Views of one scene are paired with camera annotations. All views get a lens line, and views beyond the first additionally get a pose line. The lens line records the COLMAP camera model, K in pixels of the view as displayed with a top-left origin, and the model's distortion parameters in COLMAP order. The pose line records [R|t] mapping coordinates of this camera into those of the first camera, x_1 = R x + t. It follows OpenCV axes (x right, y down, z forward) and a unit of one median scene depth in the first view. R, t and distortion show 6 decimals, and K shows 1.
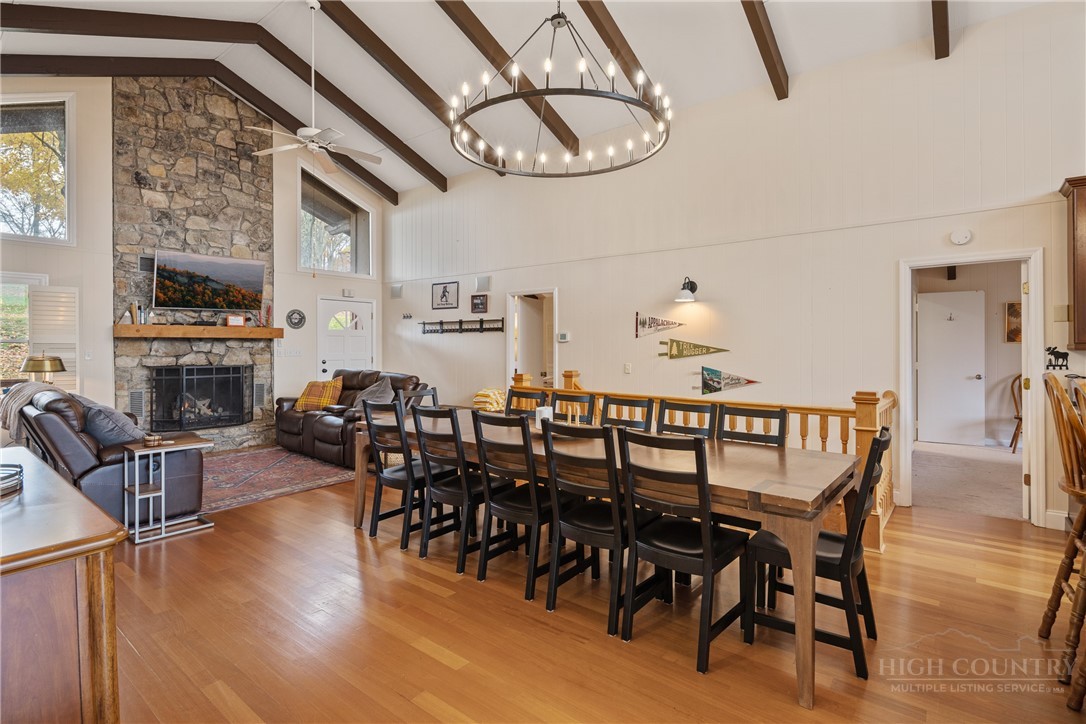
lens RADIAL K [[534.5, 0, 546.2], [0, 534.5, 347.9], [0, 0, 1]] dist [0.005577, -0.003439]
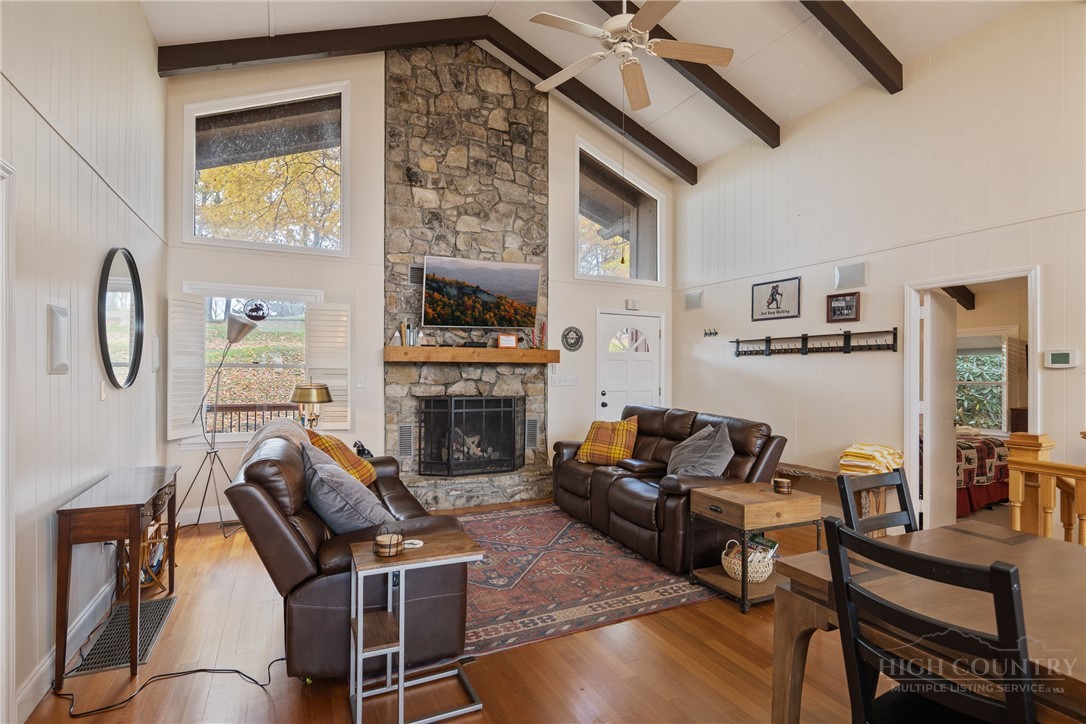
lens RADIAL K [[534.5, 0, 543.8], [0, 534.5, 370.6], [0, 0, 1]] dist [0.005577, -0.003439]
pose [[0.903338, 0.004025, -0.428910, -0.193434], [-0.007114, 0.999959, -0.005599, -0.002381], [0.428870, 0.008109, 0.903330, 0.310714]]
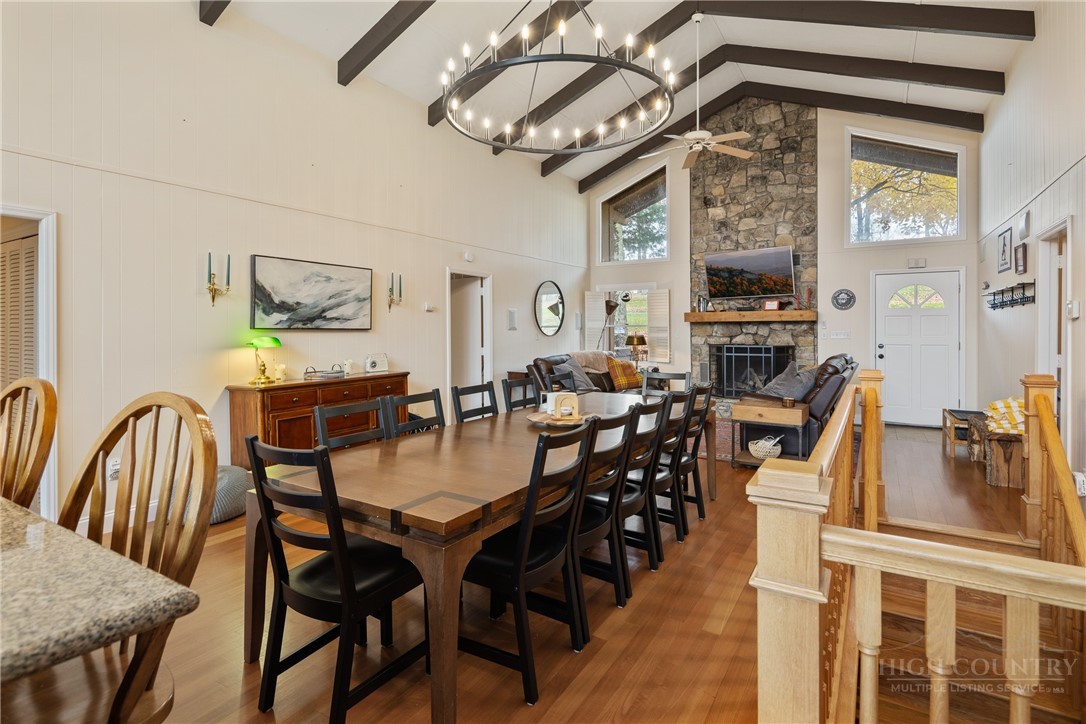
lens RADIAL K [[534.5, 0, 544.1], [0, 534.5, 330.5], [0, 0, 1]] dist [0.005577, -0.003439]
pose [[0.120917, 0.001407, -0.992662, 0.471380], [-0.000100, 0.999999, 0.001405, -0.000681], [0.992663, -0.000071, 0.120917, 0.424241]]
